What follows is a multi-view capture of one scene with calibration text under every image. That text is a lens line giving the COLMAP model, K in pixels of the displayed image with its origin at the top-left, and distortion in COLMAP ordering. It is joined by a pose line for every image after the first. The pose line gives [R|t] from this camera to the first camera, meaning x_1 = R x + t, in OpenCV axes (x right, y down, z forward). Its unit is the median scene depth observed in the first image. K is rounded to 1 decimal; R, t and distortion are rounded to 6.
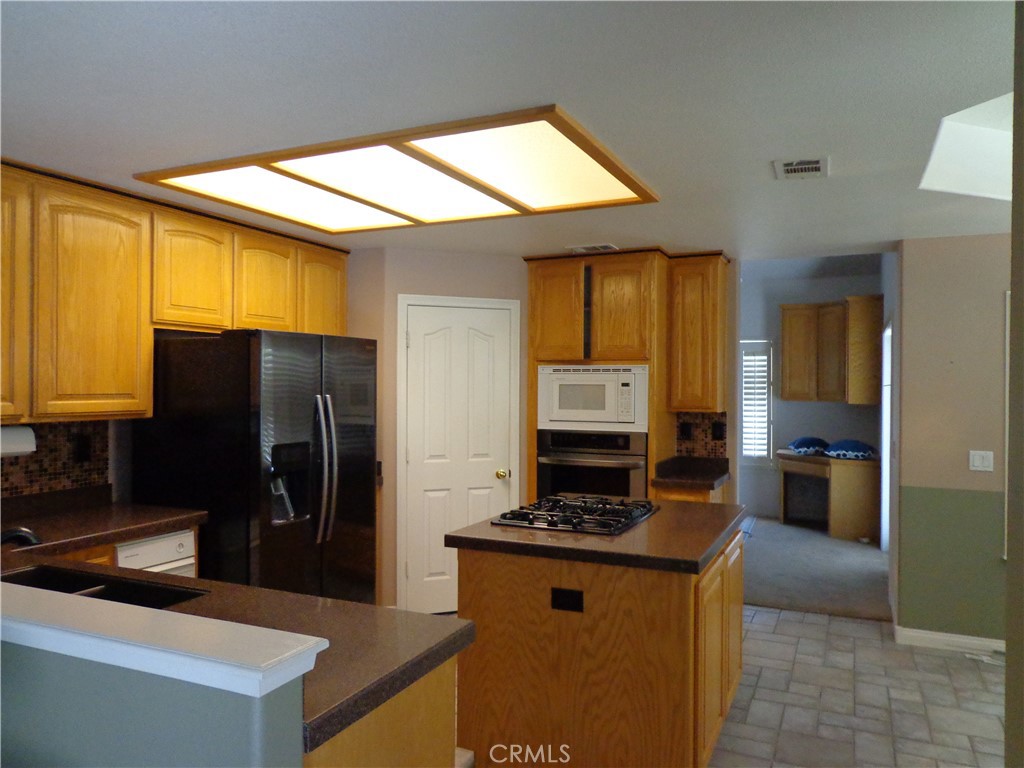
lens RADIAL K [[766.2, 0, 512.3], [0, 766.2, 386.0], [0, 0, 1]] dist [0.028821, 0.003822]
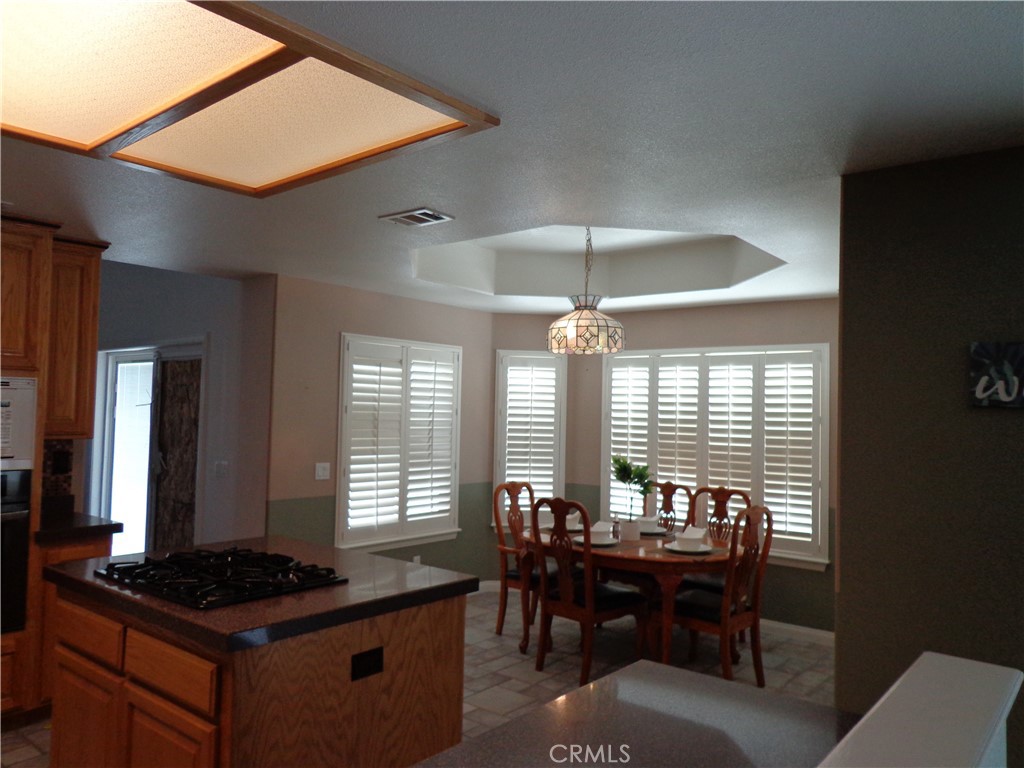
lens RADIAL K [[766.2, 0, 511.7], [0, 766.2, 382.0], [0, 0, 1]] dist [0.028821, 0.003822]
pose [[0.277245, 0.036726, 0.960097, -0.705162], [-0.013308, 0.999320, -0.034383, -0.005971], [-0.960707, -0.003245, 0.277545, 0.602575]]
